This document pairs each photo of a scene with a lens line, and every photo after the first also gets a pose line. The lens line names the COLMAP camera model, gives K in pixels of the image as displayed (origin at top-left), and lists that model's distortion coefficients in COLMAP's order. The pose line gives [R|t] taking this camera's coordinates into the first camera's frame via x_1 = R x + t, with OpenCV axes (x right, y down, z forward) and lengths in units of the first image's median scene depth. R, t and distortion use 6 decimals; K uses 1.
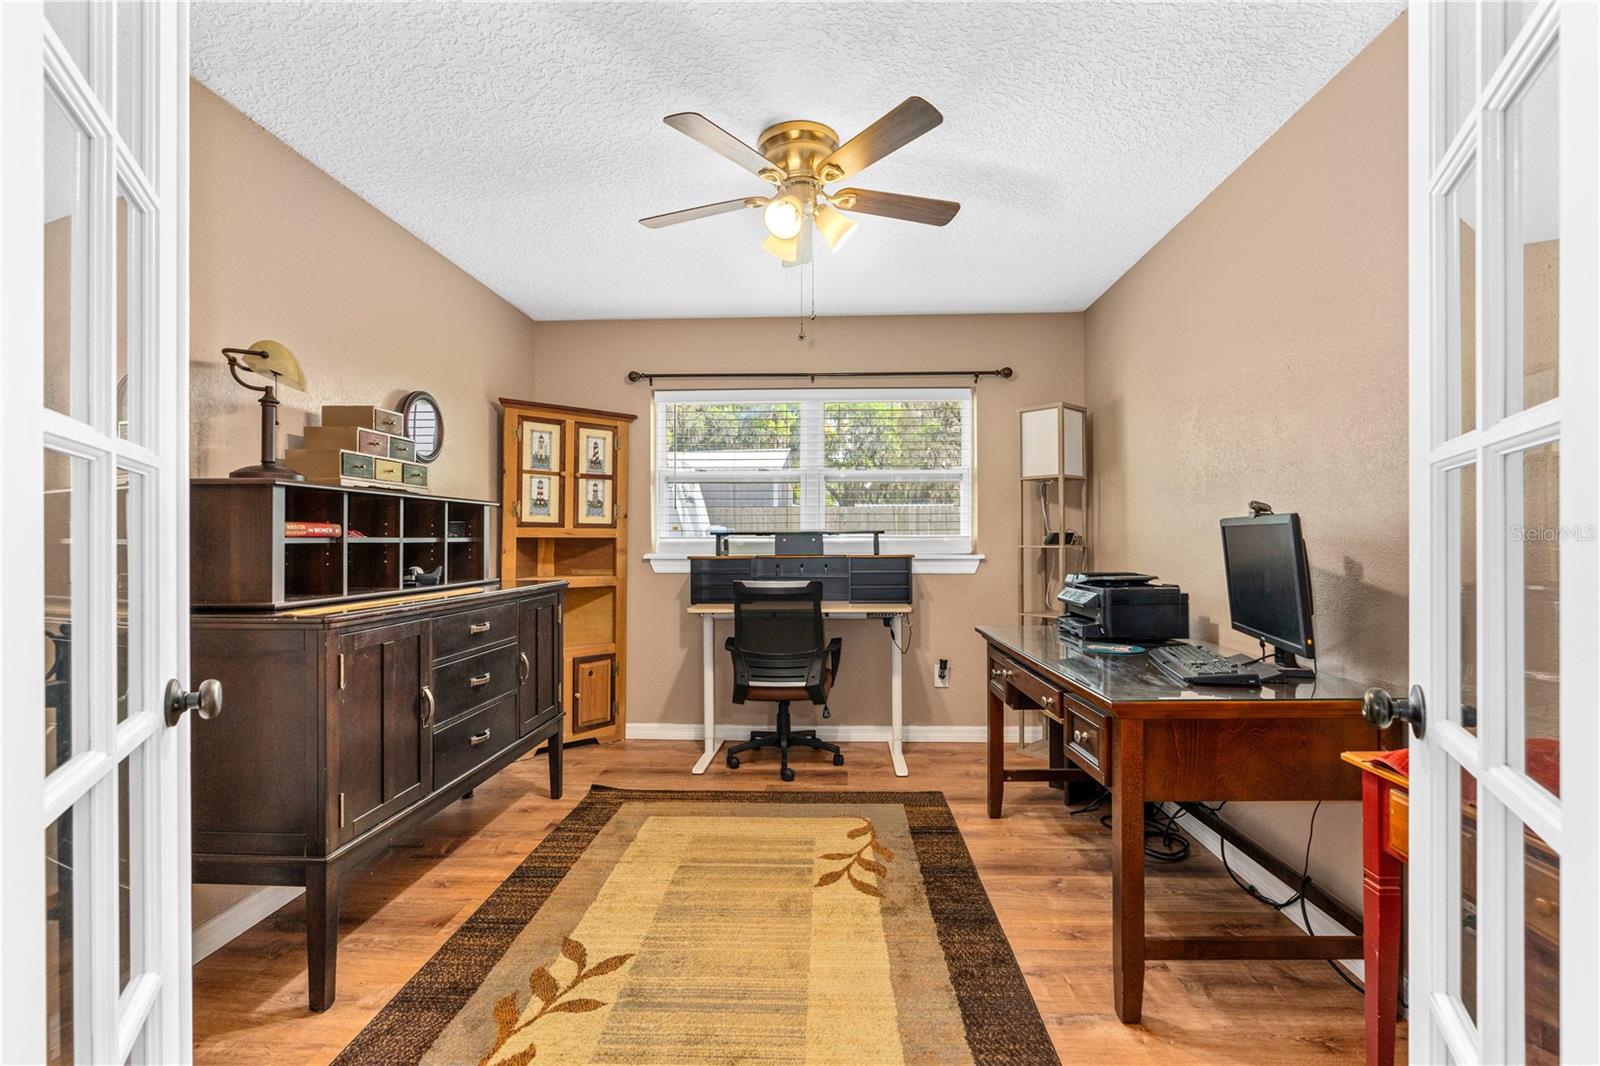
lens RADIAL K [[720.3, 0, 811.5], [0, 720.3, 536.3], [0, 0, 1]] dist [-0.004086, 0.000285]
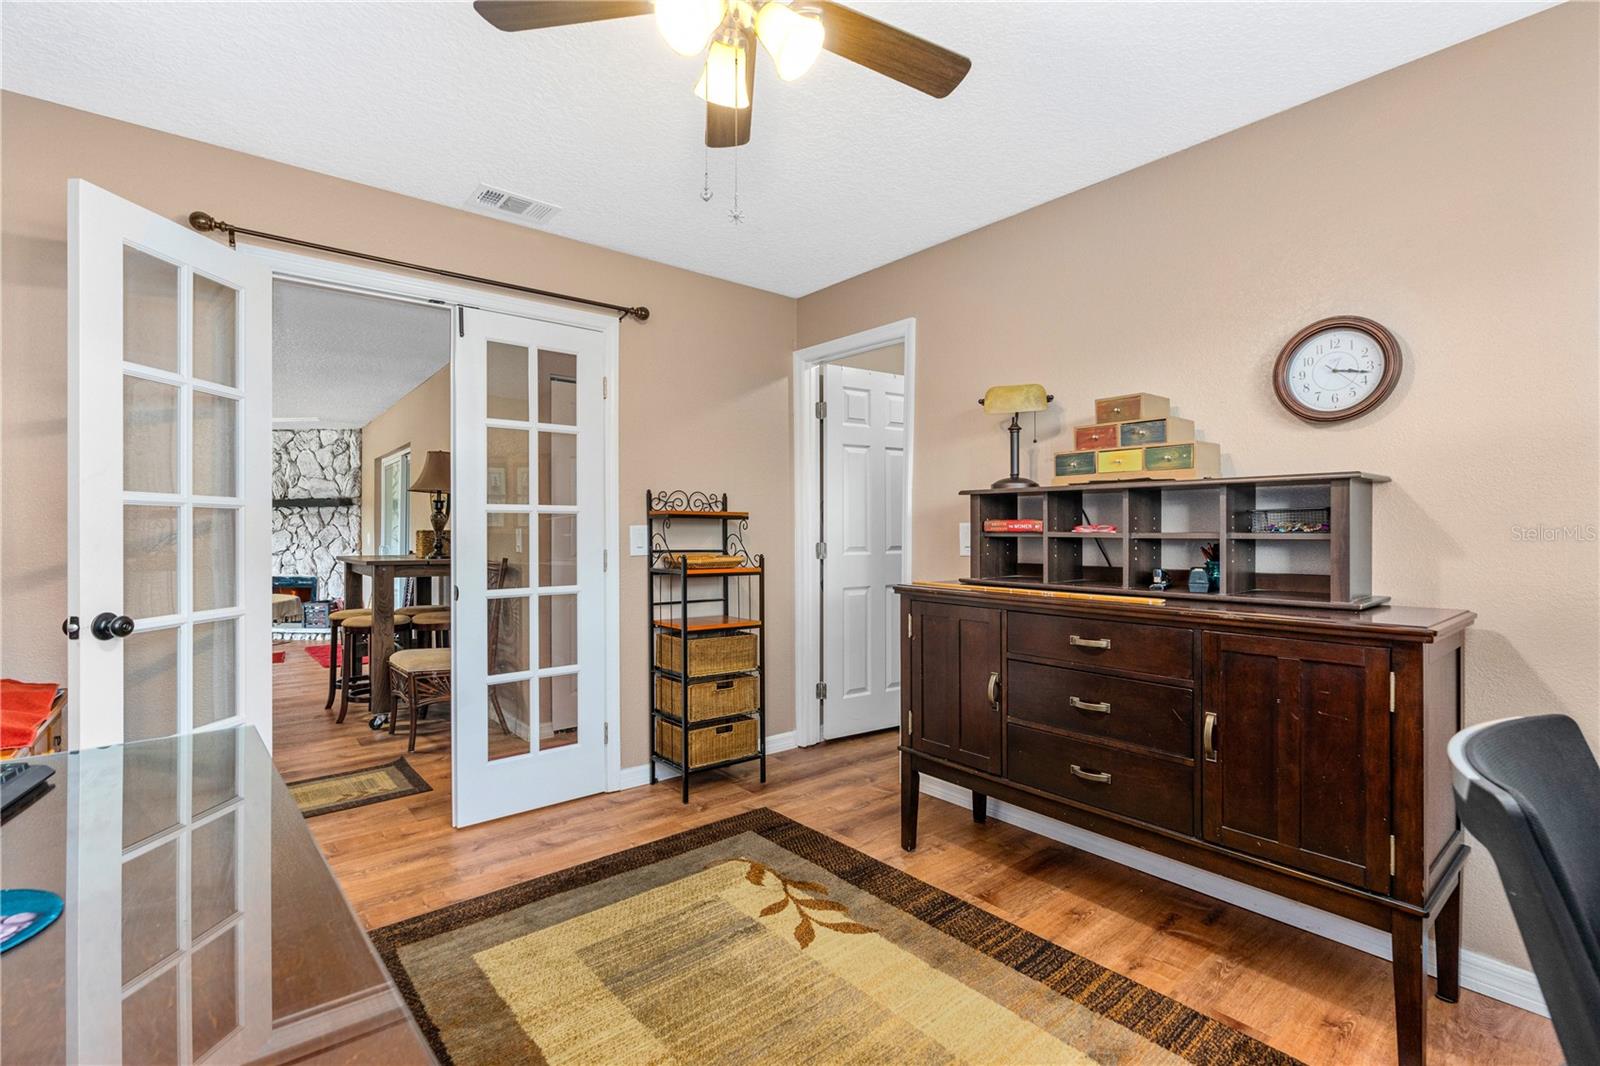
lens RADIAL K [[703.3, 0, 800.0], [0, 703.3, 533.0], [0, 0, 1]] dist [-0.019253, 0.000007]
pose [[-0.744058, 0.002996, -0.668109, 0.371404], [0.002171, 0.999996, 0.002067, 0.000406], [0.668112, 0.000088, -0.744061, 1.586319]]
